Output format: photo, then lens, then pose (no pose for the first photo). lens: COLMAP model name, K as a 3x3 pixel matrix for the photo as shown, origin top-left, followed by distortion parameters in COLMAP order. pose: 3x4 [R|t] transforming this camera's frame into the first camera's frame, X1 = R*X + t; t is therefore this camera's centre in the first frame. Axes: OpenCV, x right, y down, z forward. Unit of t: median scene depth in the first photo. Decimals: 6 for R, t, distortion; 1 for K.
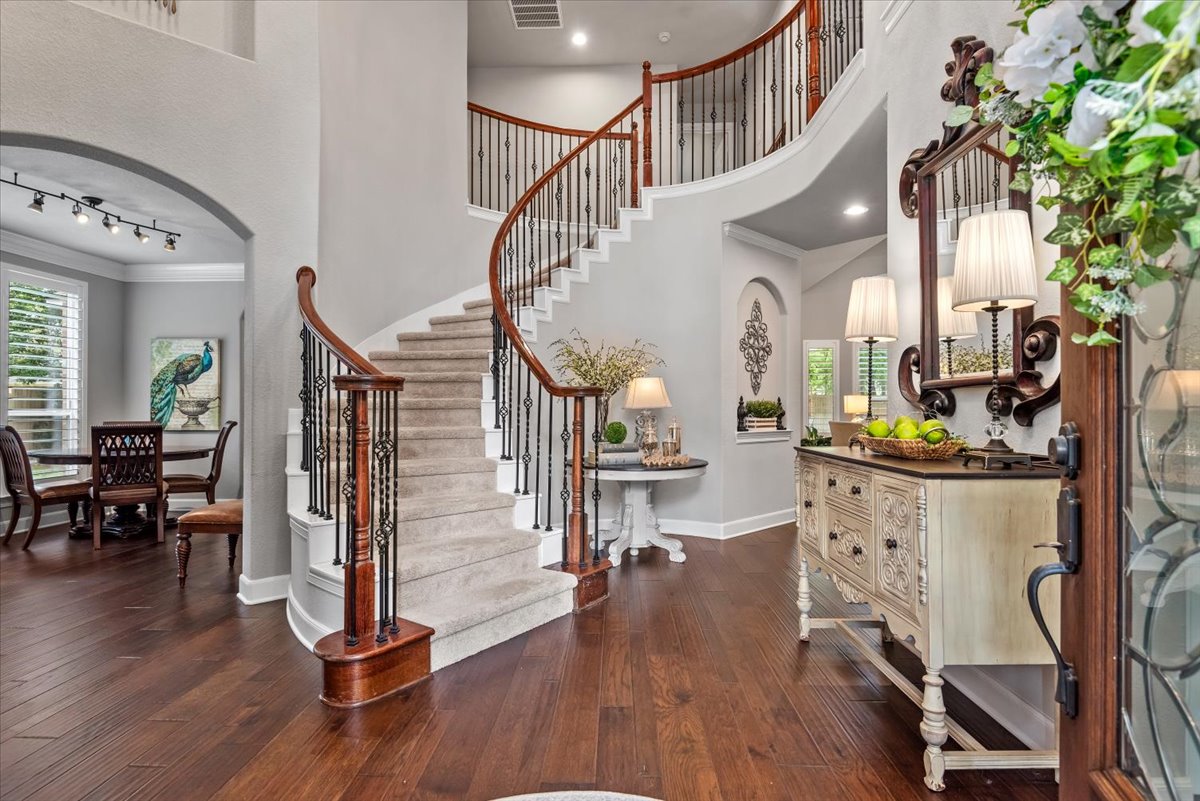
lens RADIAL K [[613.7, 0, 599.2], [0, 613.7, 402.4], [0, 0, 1]] dist [0.004051, -0.000554]
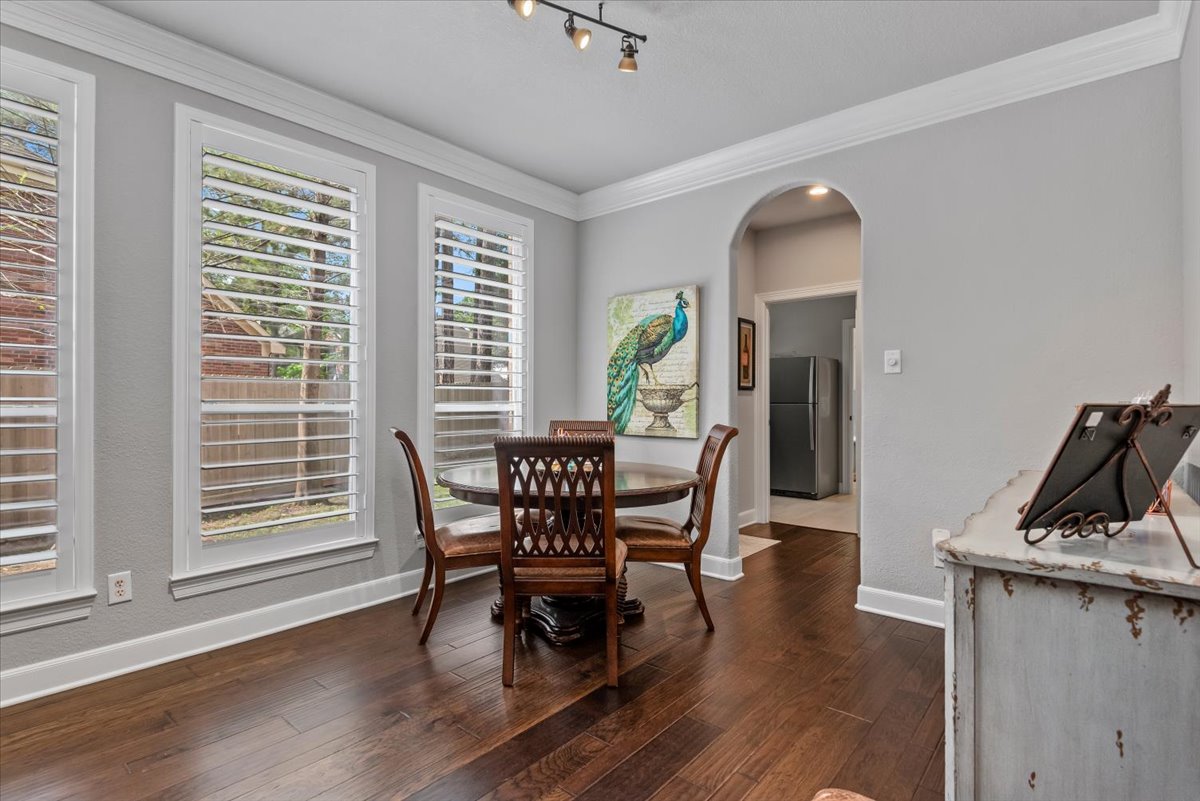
lens RADIAL K [[613.7, 0, 598.5], [0, 613.7, 400.1], [0, 0, 1]] dist [0.004051, -0.000554]
pose [[0.784419, 0.002570, -0.620226, -0.323770], [0.000274, 0.999990, 0.004489, 0.005479], [0.620232, -0.003691, 0.784410, 0.471747]]
